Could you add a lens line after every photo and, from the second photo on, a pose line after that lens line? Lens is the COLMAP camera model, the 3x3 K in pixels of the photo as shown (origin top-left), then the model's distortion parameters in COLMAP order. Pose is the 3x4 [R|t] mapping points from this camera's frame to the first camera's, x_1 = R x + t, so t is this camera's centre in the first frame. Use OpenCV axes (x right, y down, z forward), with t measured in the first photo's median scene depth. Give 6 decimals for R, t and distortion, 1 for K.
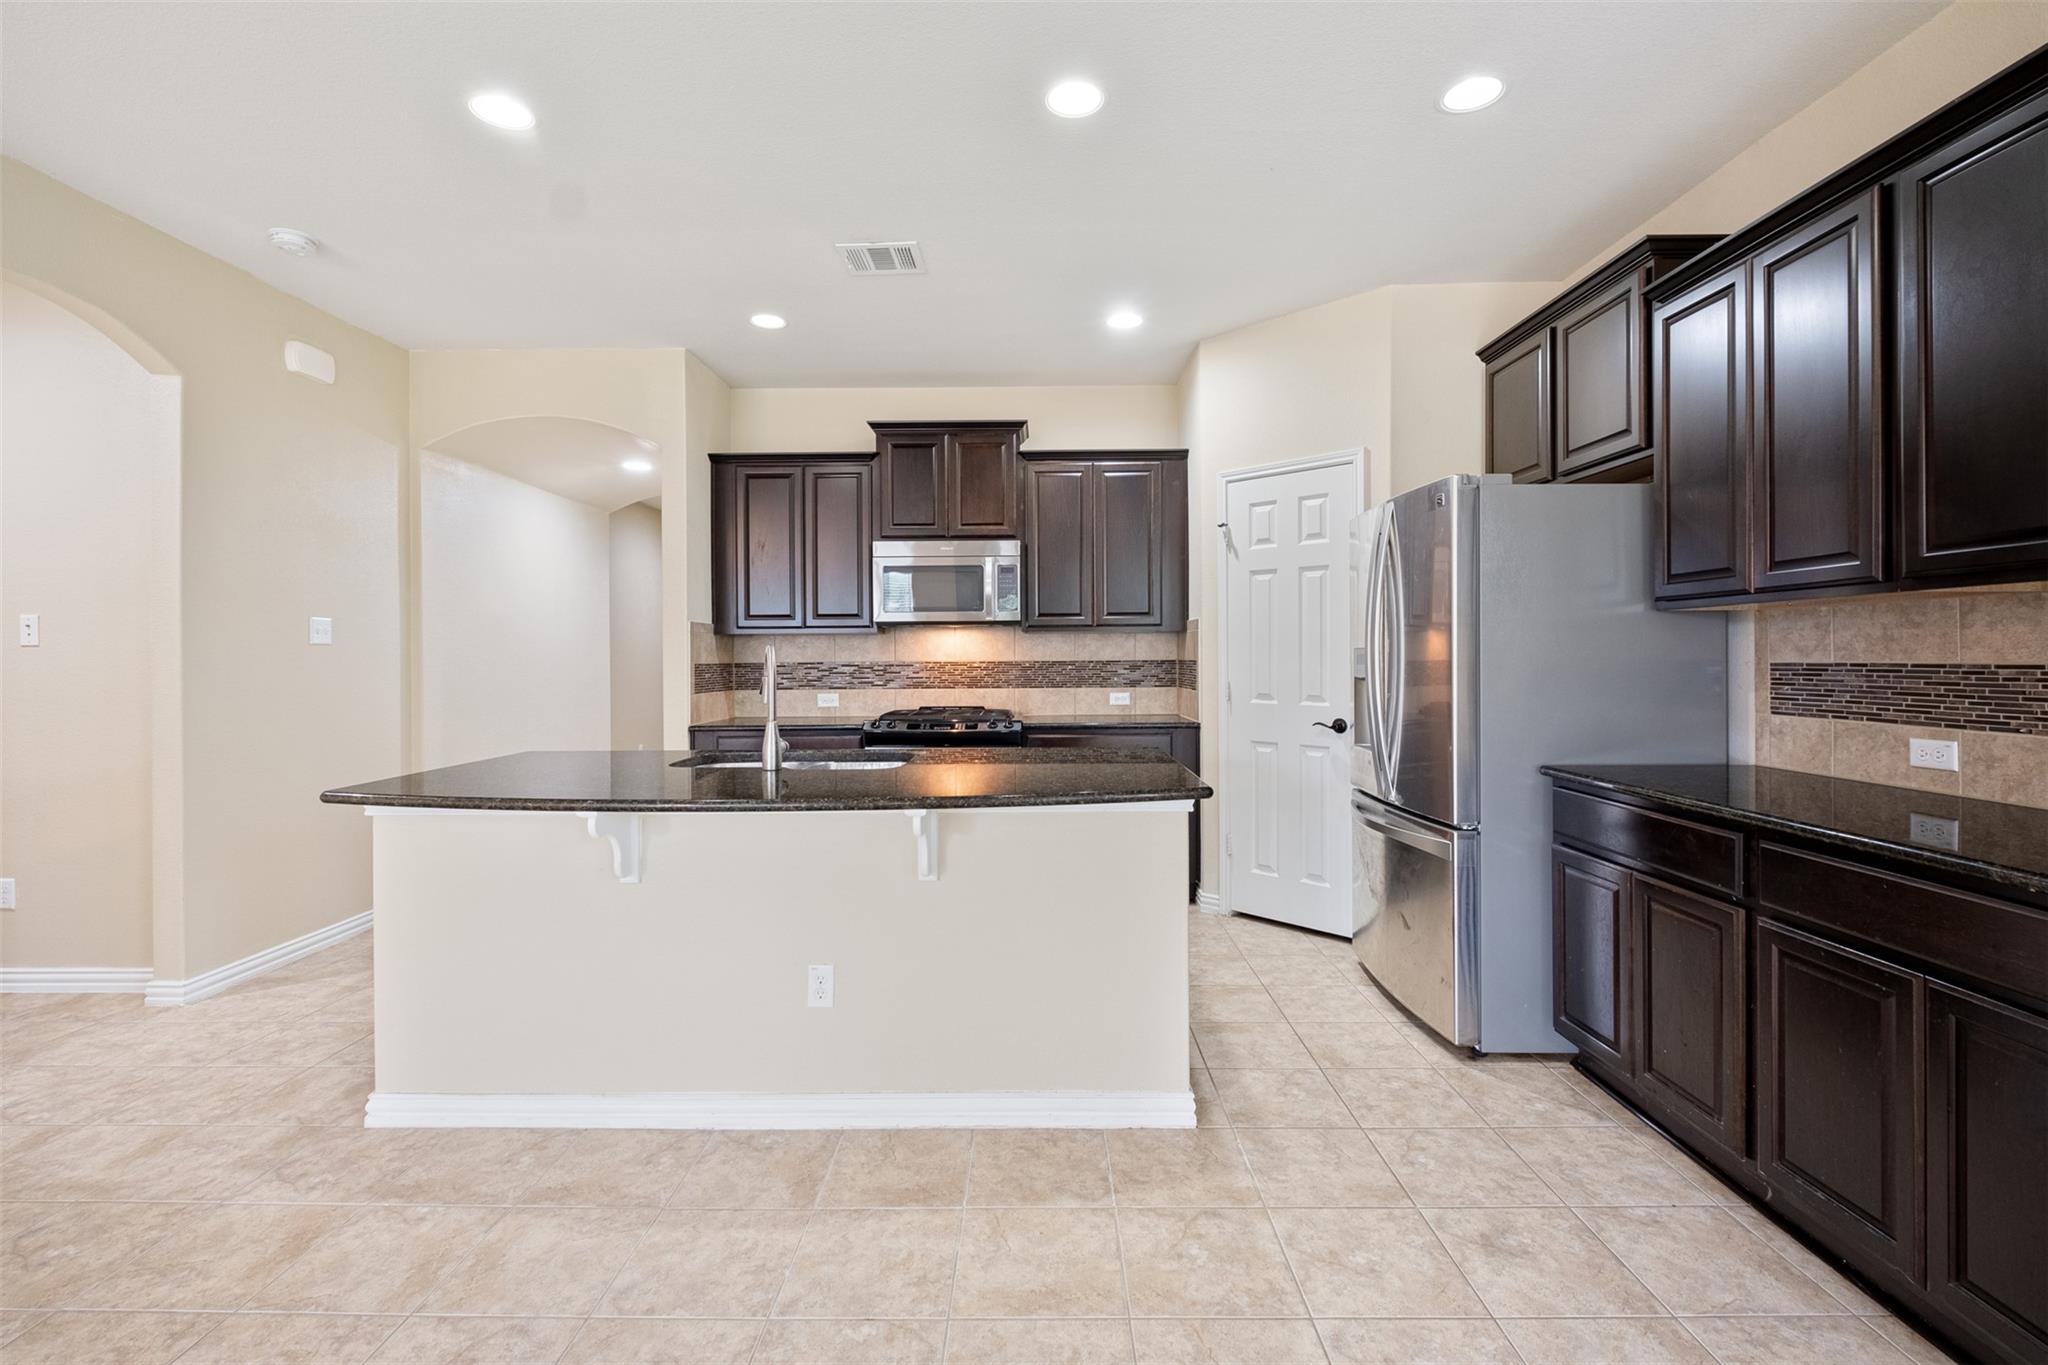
lens RADIAL K [[884.9, 0, 1024.2], [0, 884.9, 658.9], [0, 0, 1]] dist [0.002332, -0.004331]
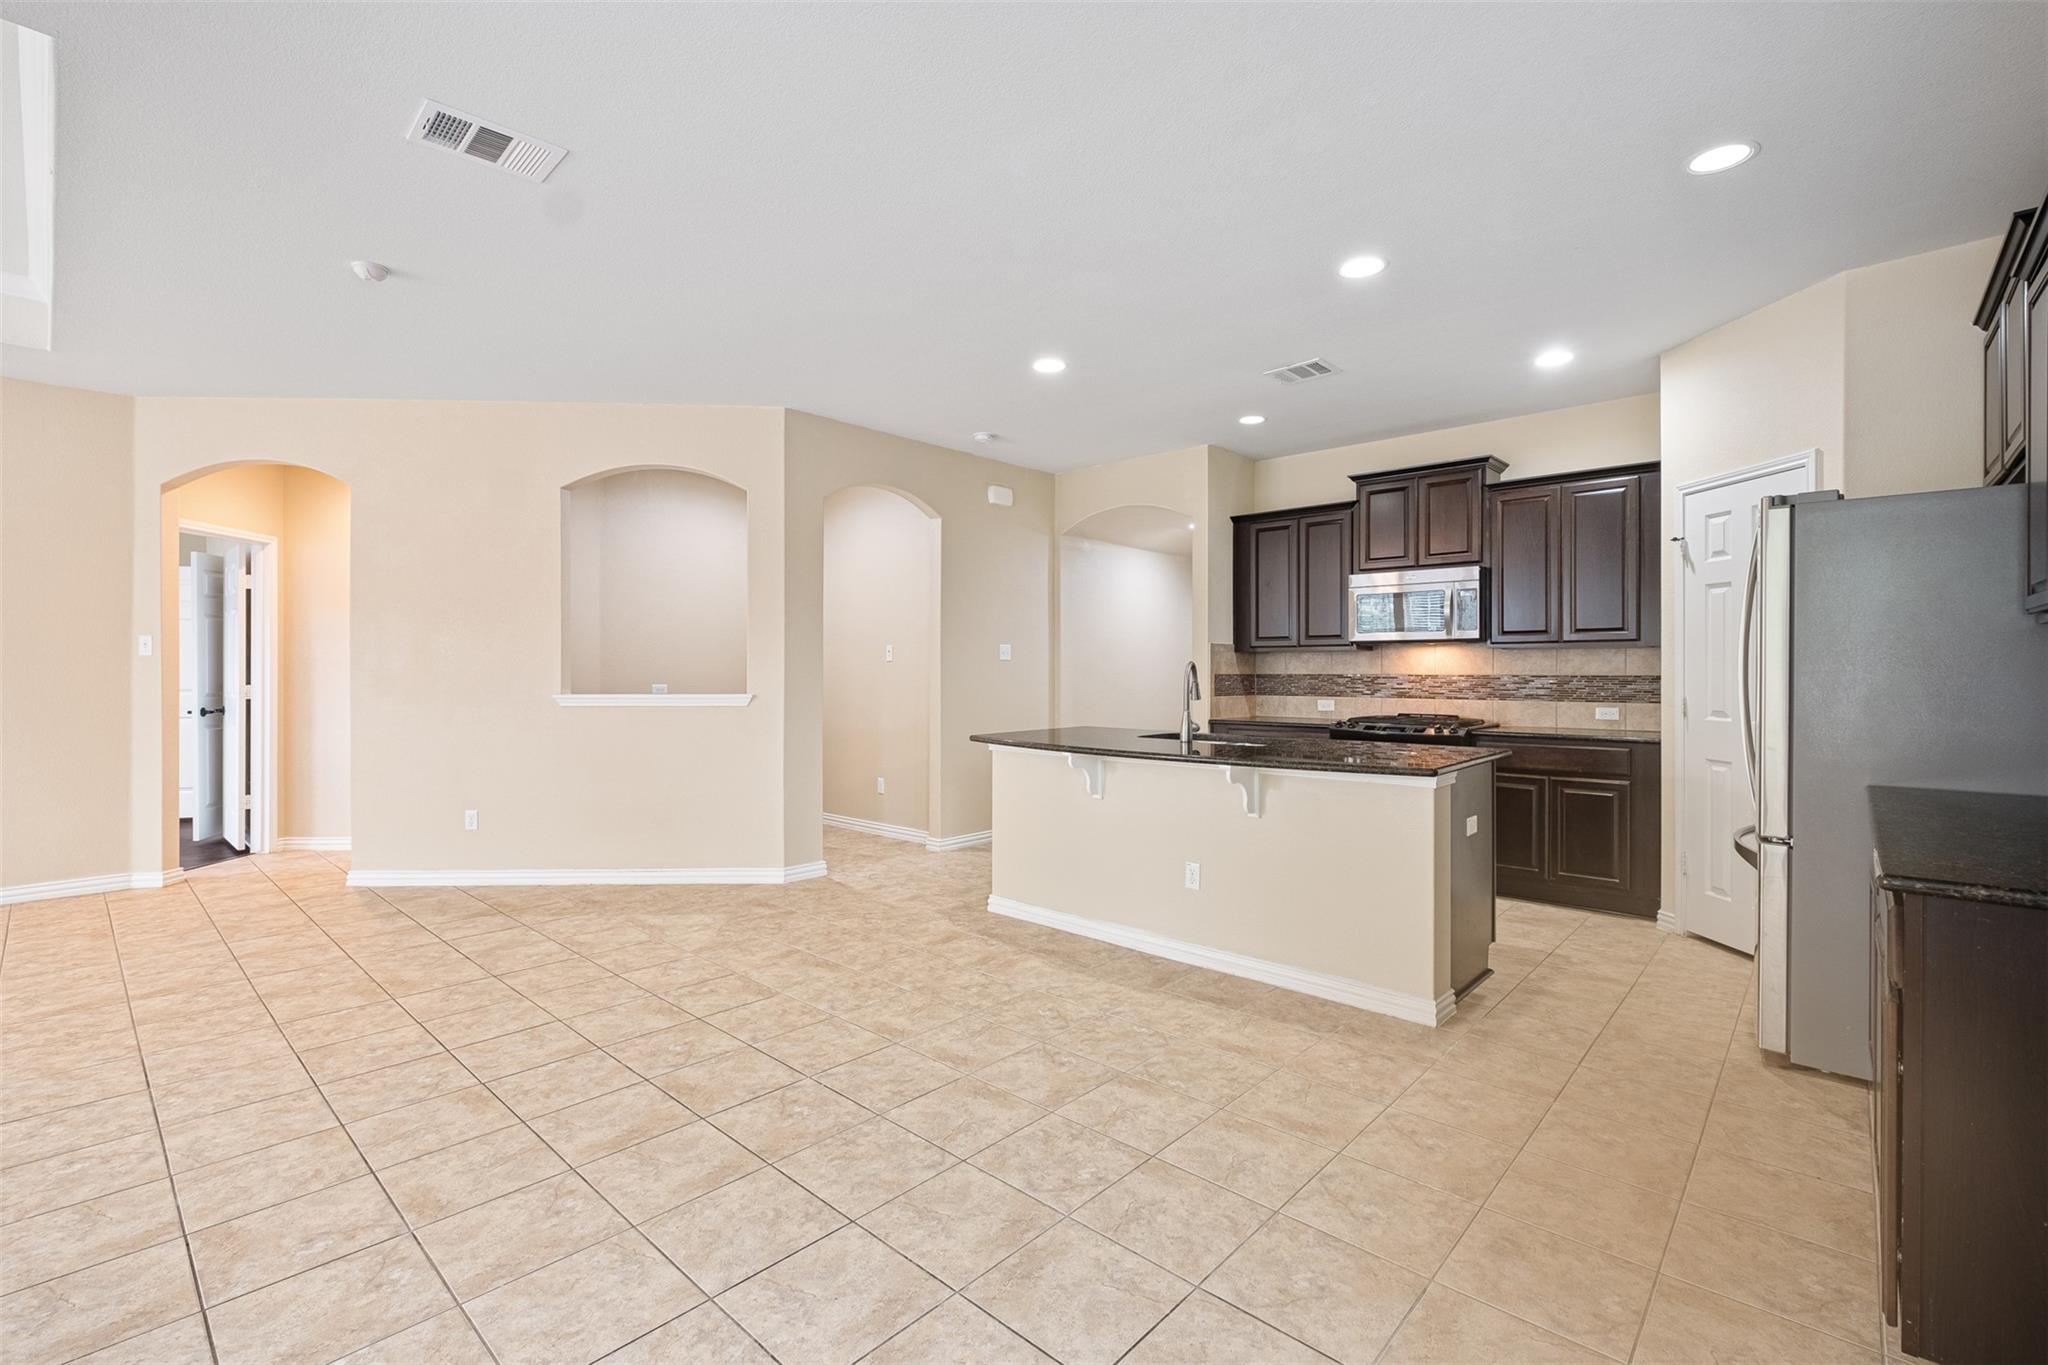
lens RADIAL K [[884.9, 0, 1037.2], [0, 884.9, 674.0], [0, 0, 1]] dist [0.002332, -0.004331]
pose [[0.750597, 0.009829, -0.660687, 0.431790], [-0.007831, 0.999951, 0.005980, -0.000945], [0.660714, 0.000685, 0.750638, -0.270824]]
